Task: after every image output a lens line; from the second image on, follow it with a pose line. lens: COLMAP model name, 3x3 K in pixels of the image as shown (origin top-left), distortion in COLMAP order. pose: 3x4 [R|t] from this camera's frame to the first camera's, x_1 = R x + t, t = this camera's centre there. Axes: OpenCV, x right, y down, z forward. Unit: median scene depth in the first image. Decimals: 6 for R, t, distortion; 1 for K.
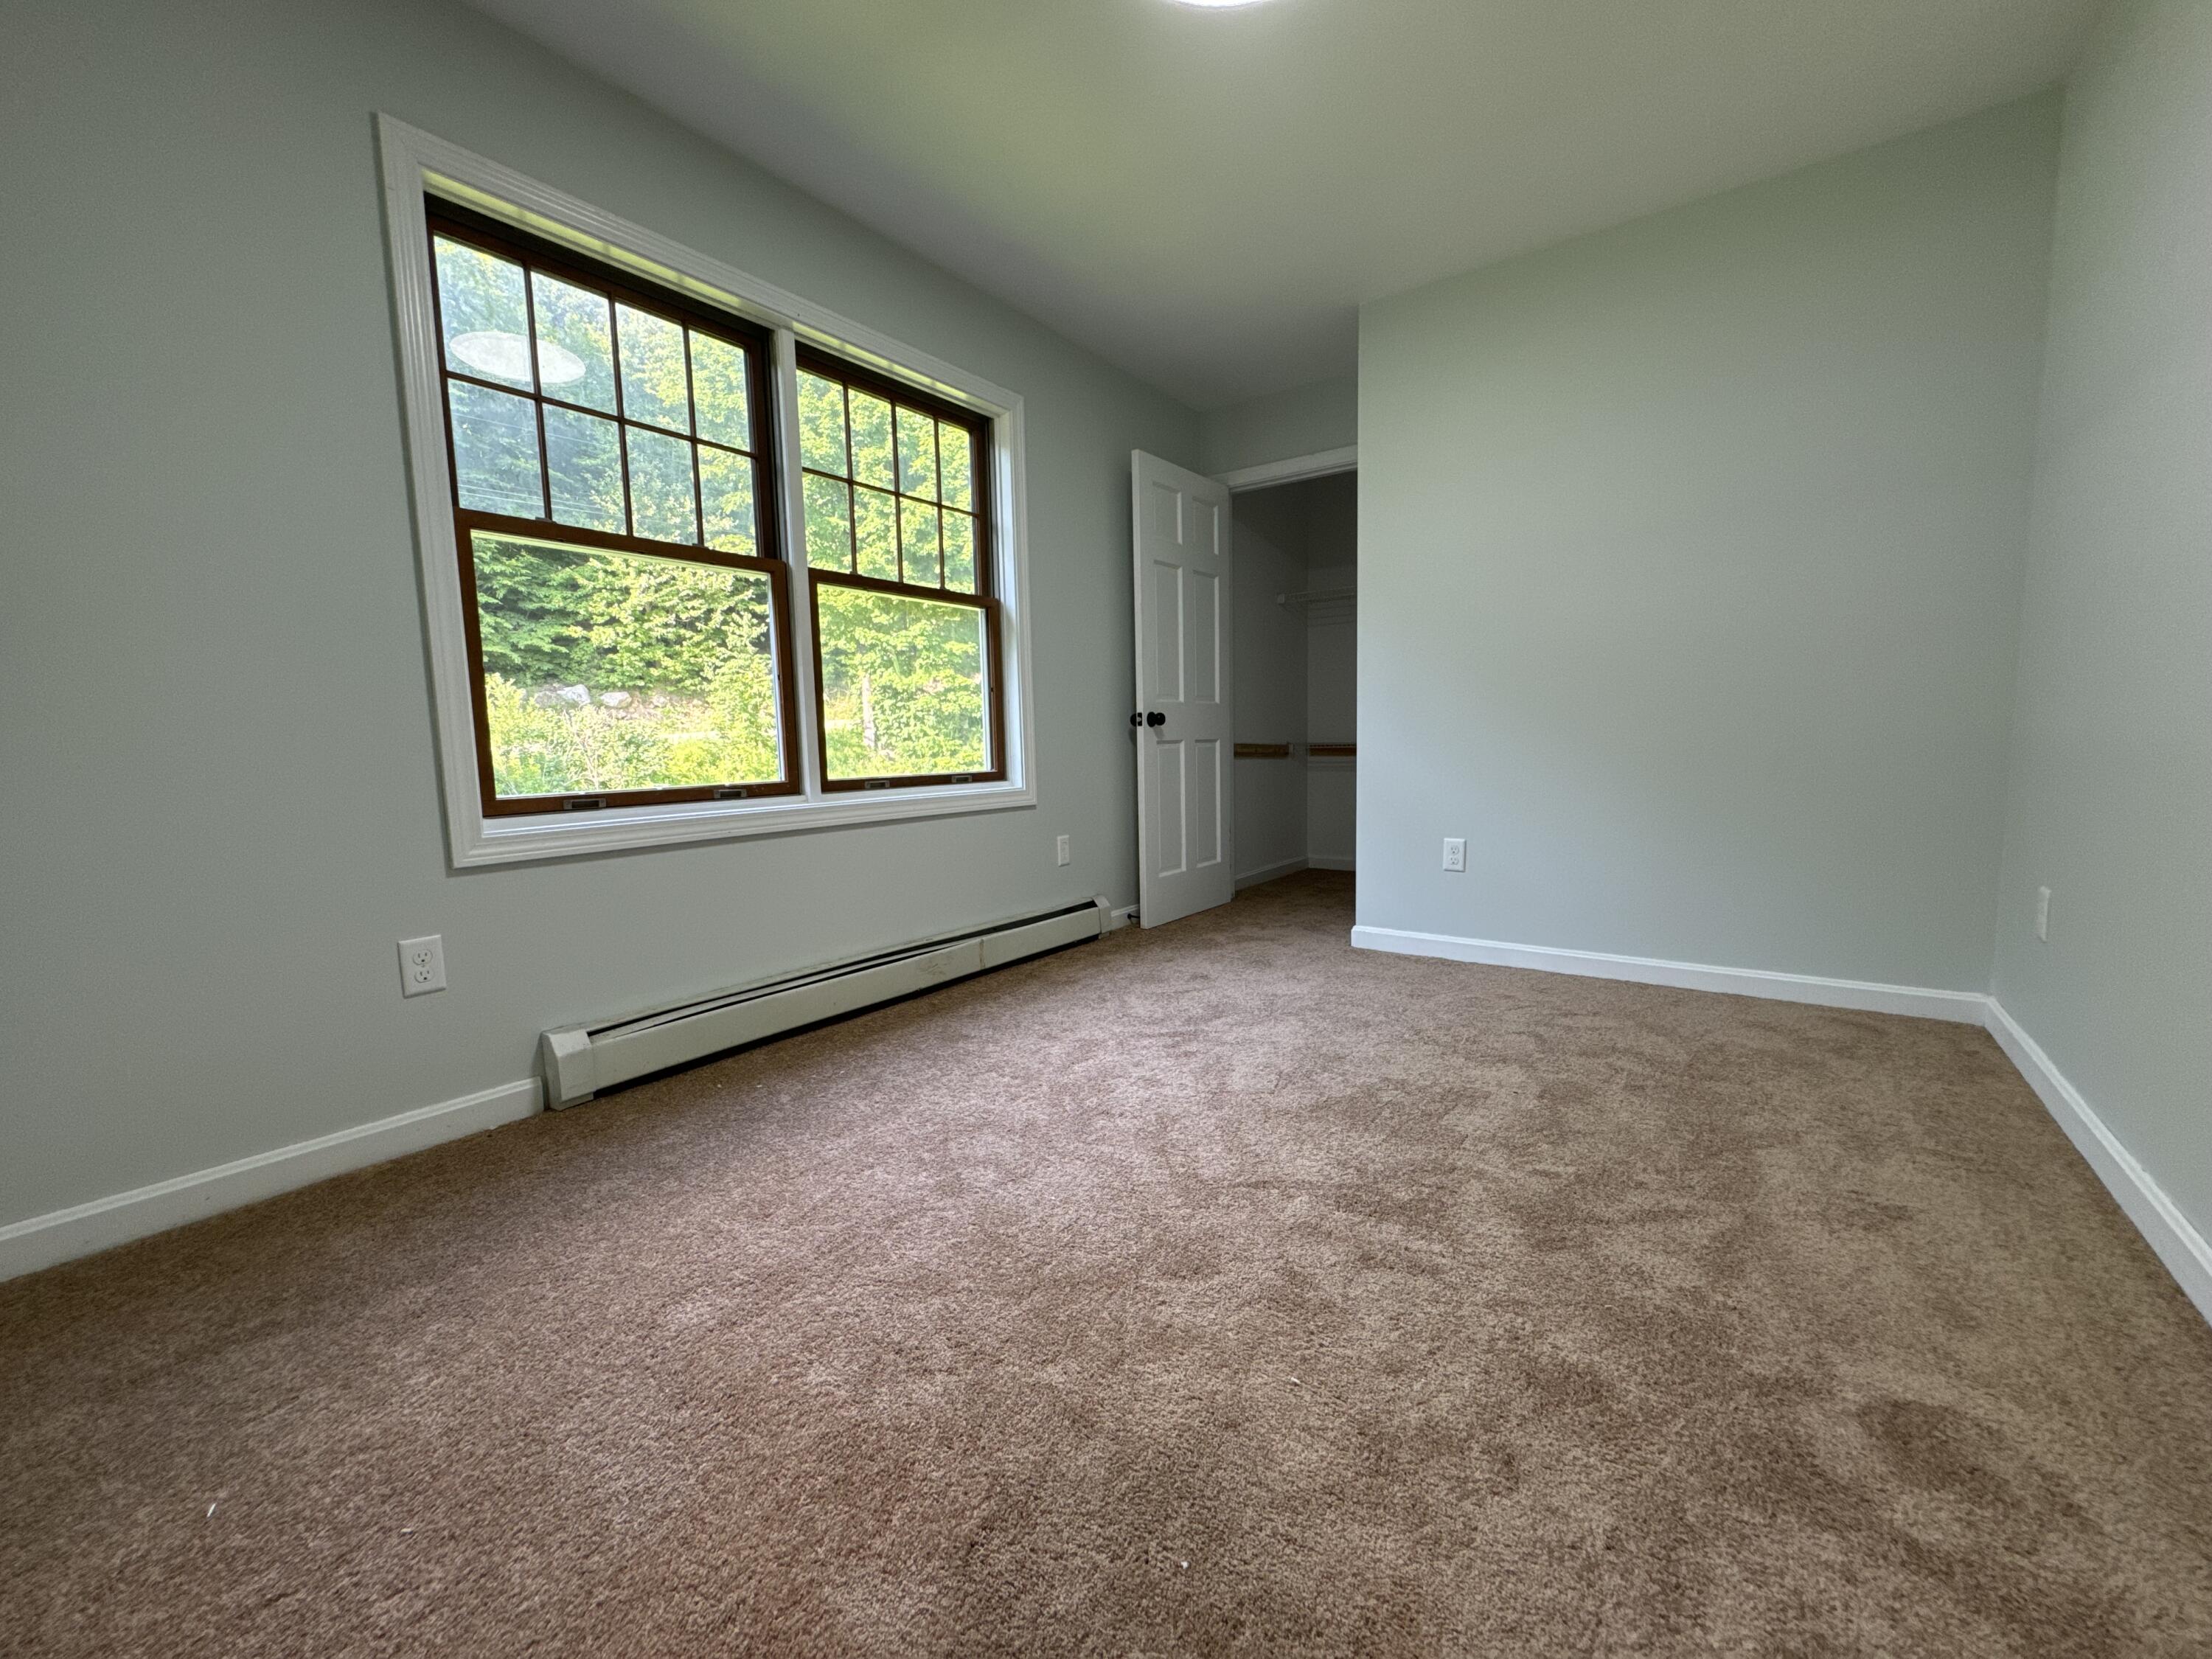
lens RADIAL K [[887.5, 0, 1107.2], [0, 887.5, 822.2], [0, 0, 1]] dist [-0.006089, 0.000886]
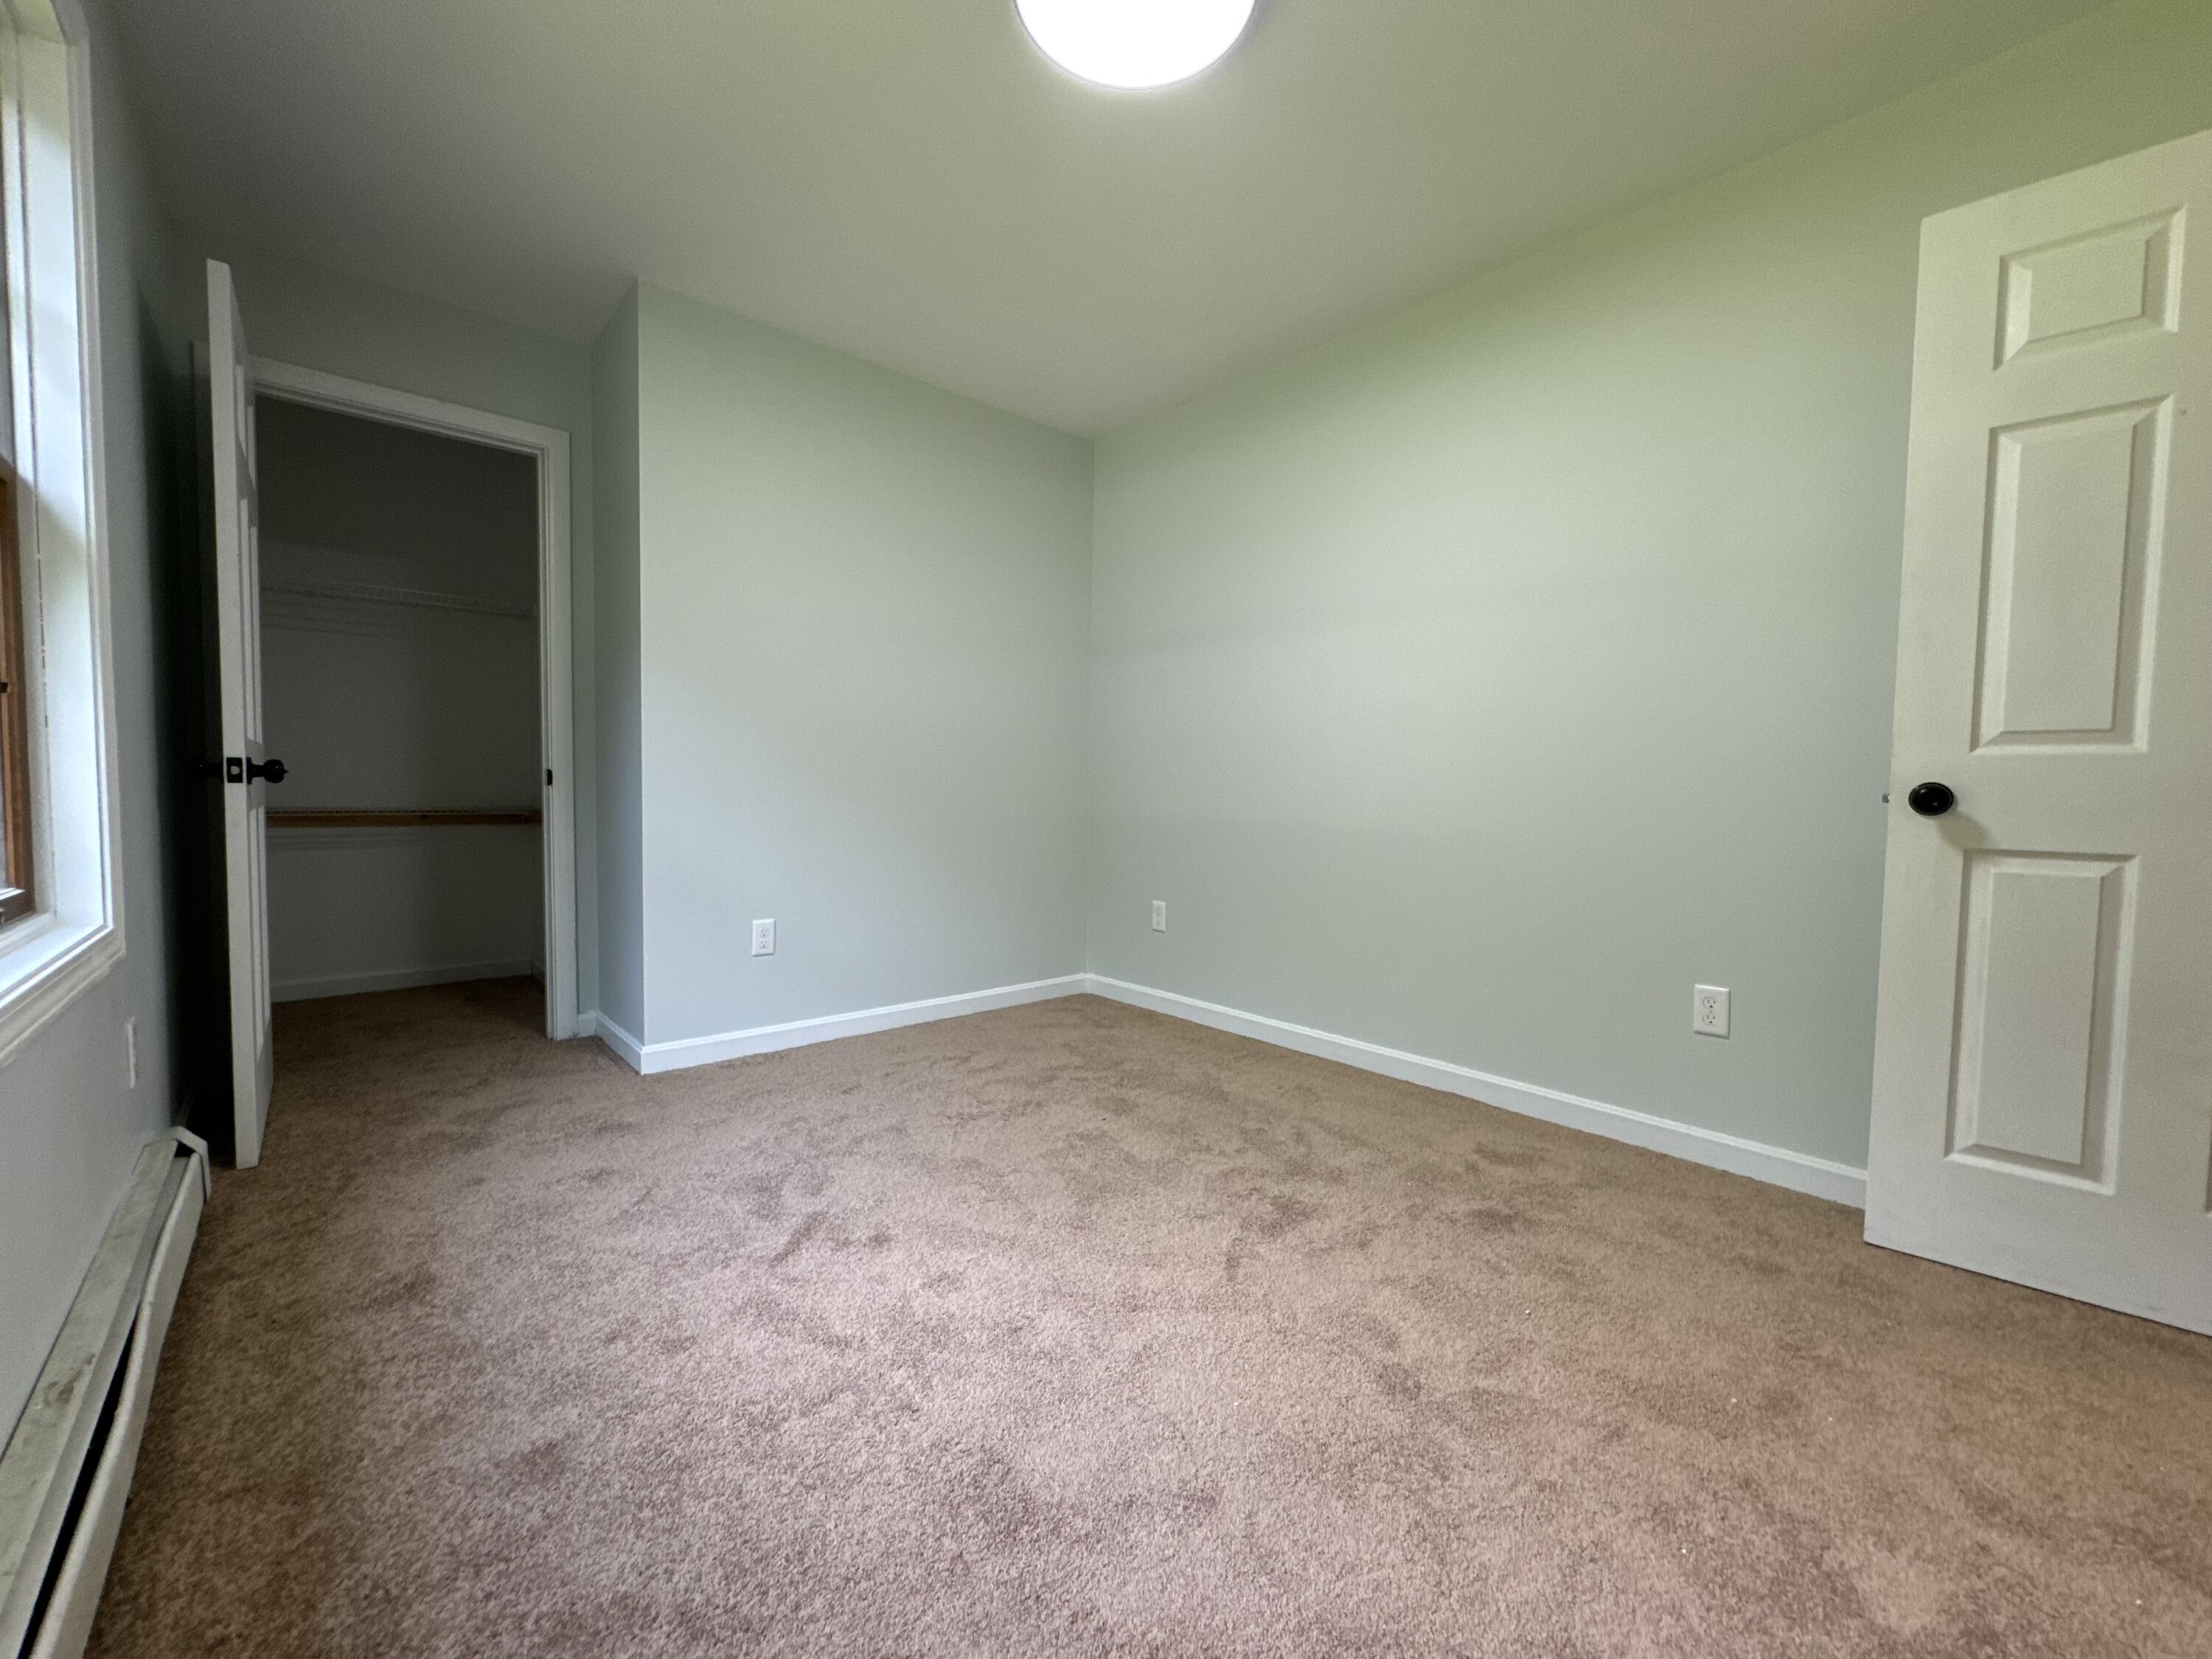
lens RADIAL K [[887.5, 0, 1102.3], [0, 887.5, 829.7], [0, 0, 1]] dist [-0.006089, 0.000886]
pose [[0.209733, -0.021157, 0.977530, -0.757992], [0.073888, 0.997250, 0.005731, -0.094909], [-0.974963, 0.071026, 0.210719, 0.806266]]
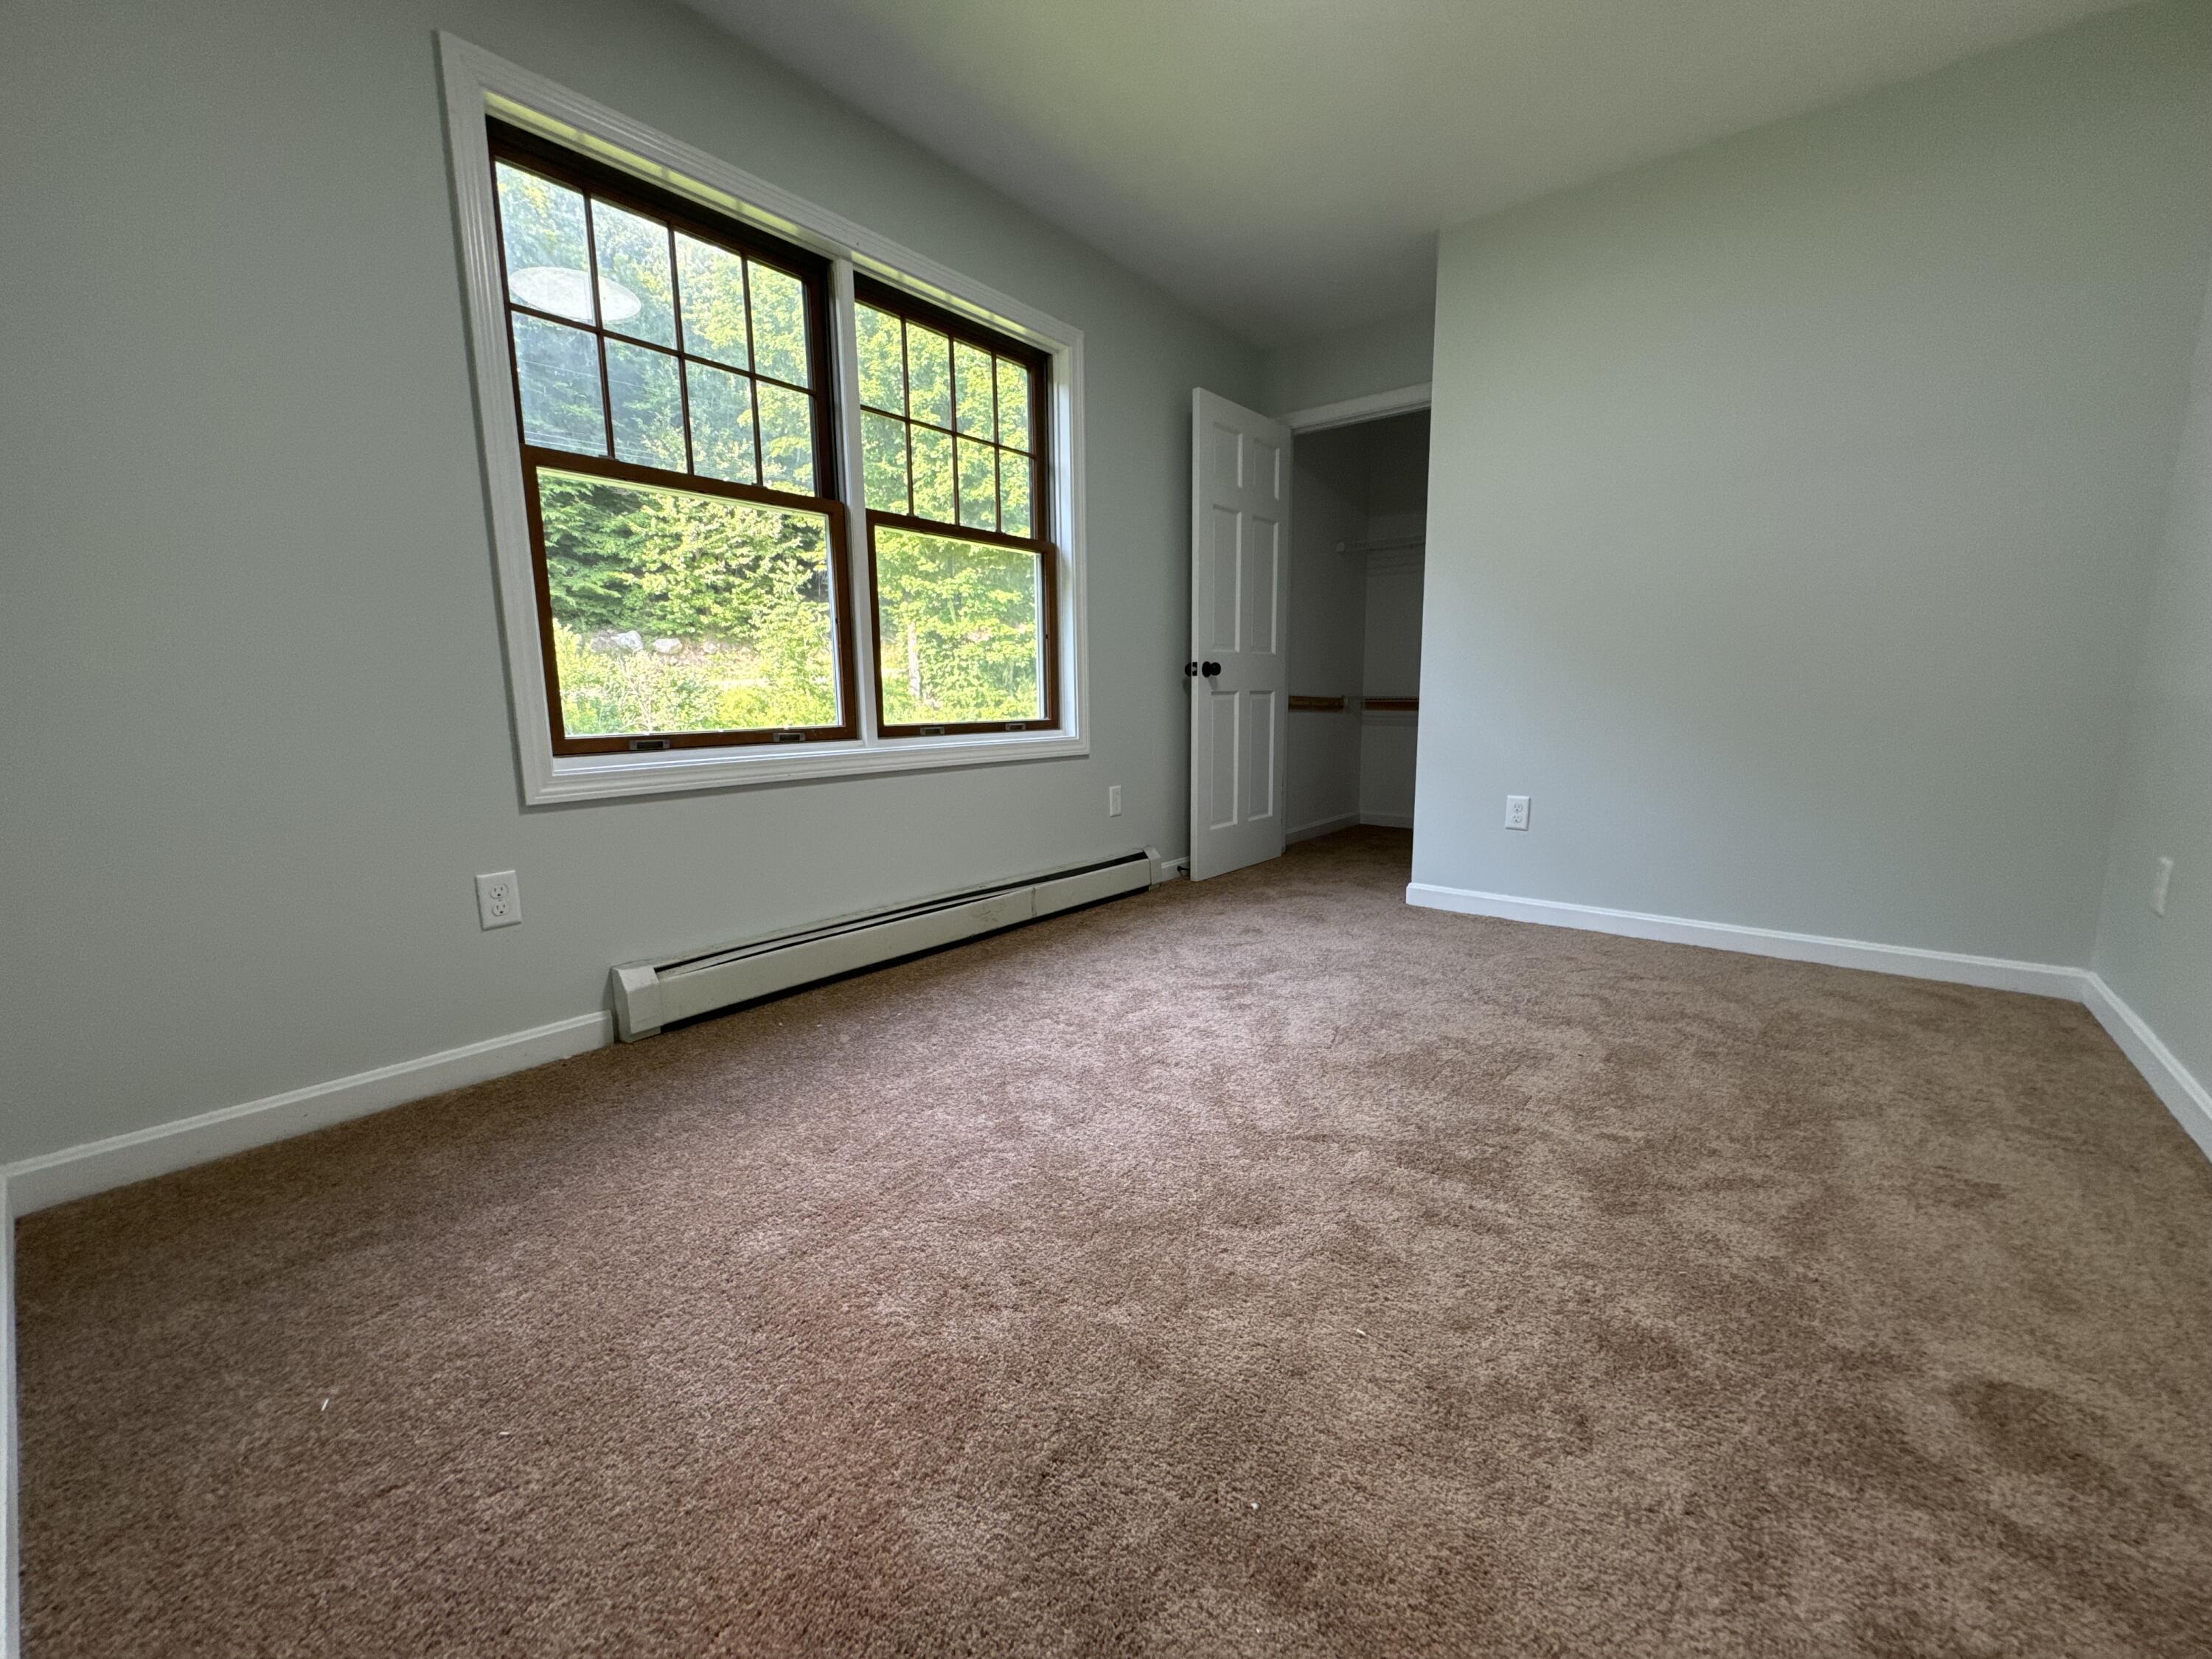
lens RADIAL K [[887.5, 0, 1106.6], [0, 887.5, 822.9], [0, 0, 1]] dist [-0.006089, 0.000886]
pose [[0.998745, 0.019659, -0.046071, -0.024562], [-0.017157, 0.998389, 0.054080, 0.005589], [0.047060, -0.053221, 0.997473, 0.014053]]
